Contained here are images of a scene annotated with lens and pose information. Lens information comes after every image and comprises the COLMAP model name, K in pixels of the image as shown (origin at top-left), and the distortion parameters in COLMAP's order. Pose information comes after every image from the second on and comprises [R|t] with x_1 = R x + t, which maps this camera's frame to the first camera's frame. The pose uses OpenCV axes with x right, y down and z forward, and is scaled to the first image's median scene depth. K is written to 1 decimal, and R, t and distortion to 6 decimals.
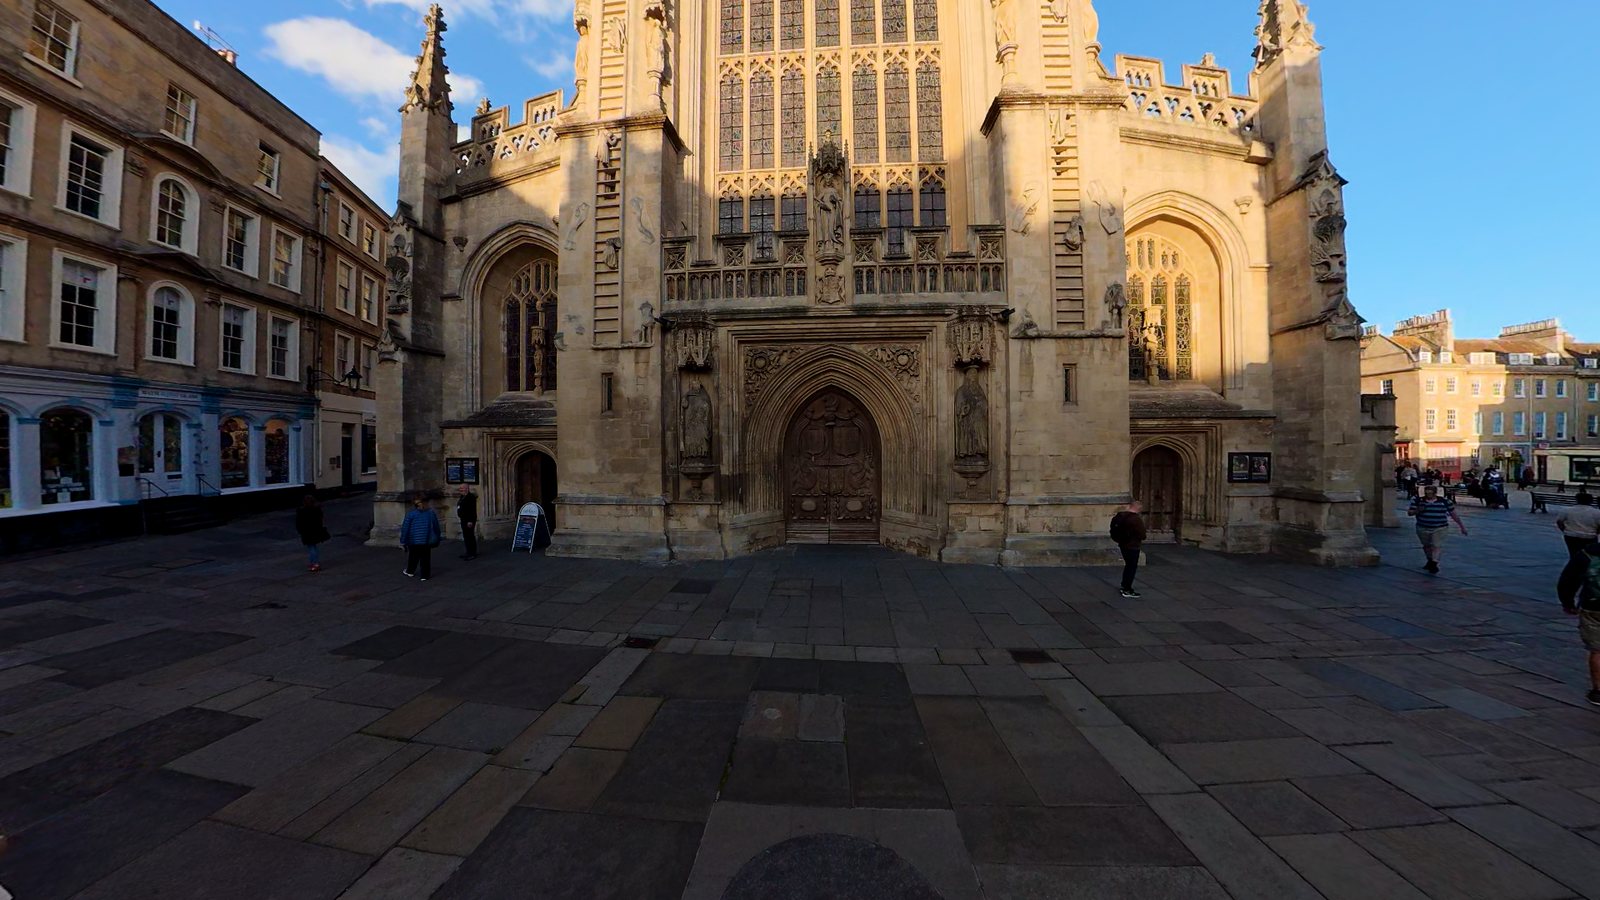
lens RADIAL K [[567.1, 0, 800.0], [0, 567.1, 450.0], [0, 0, 1]] dist [0.000032, 0.000002]
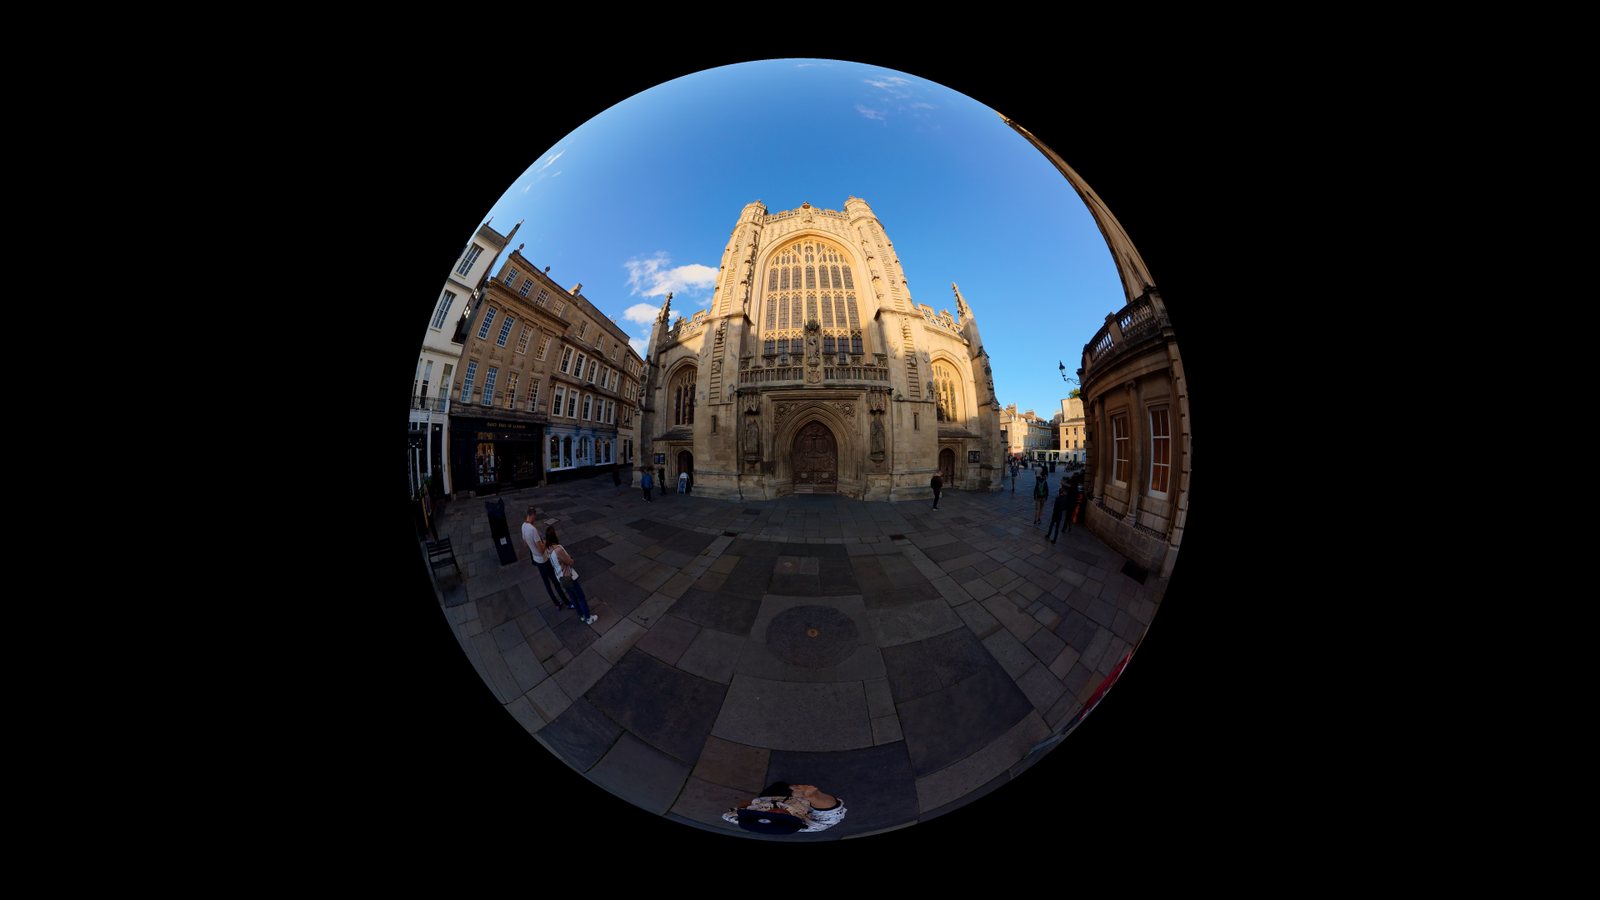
lens RADIAL K [[1142.0, 0, 800.0], [0, 1142.0, 450.0], [0, 0, 1]] dist [0.000118, -0.000002]
pose [[1.000000, -0.000040, 0.000025, -0.000127], [0.000040, 1.000000, 0.000088, -0.000403], [-0.000025, -0.000088, 1.000000, -3.731030]]
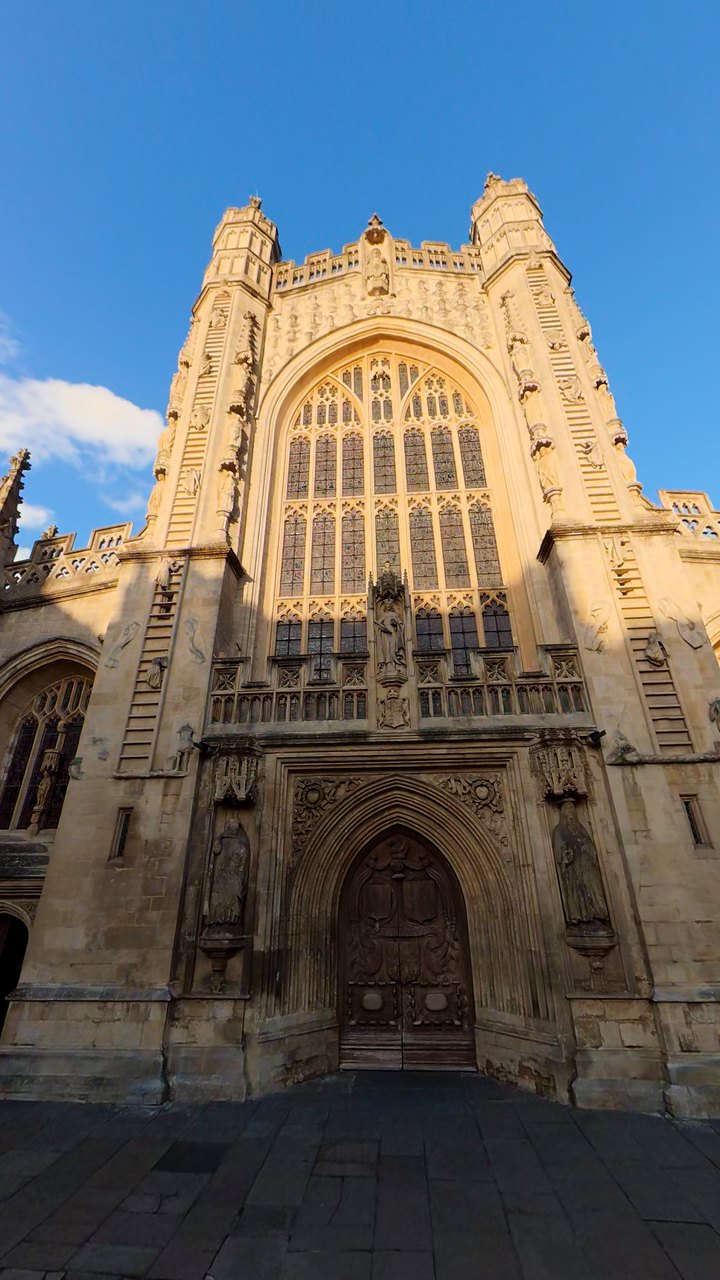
lens RADIAL K [[514.0, 0, 360.0], [0, 514.0, 640.0], [0, 0, 1]] dist [-0.000239, -0.000010]
pose [[1.000000, -0.000021, -0.000022, 0.000026], [0.000008, 0.882841, -0.469671, -0.000013], [0.000029, 0.469671, 0.882841, 0.240150]]
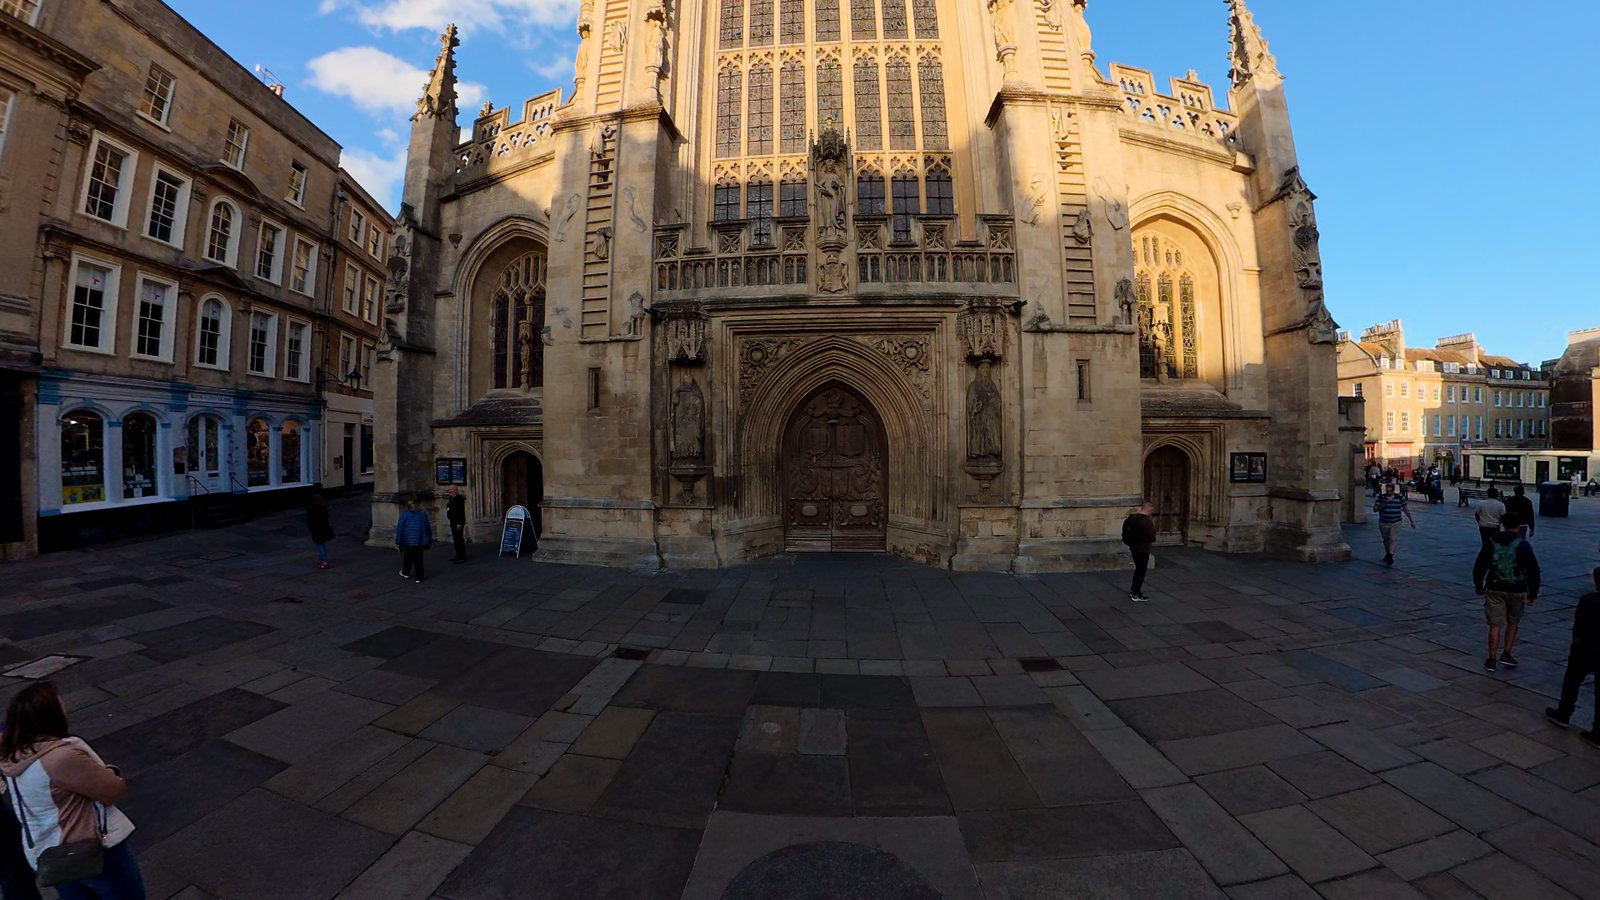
lens RADIAL K [[930.8, 0, 800.0], [0, 930.8, 450.0], [0, 0, 1]] dist [0.000005, 0.000157]
pose [[1.000000, -0.000016, 0.000011, -0.000024], [0.000016, 1.000000, 0.000043, -0.000058], [-0.000011, -0.000043, 1.000000, -0.572285]]
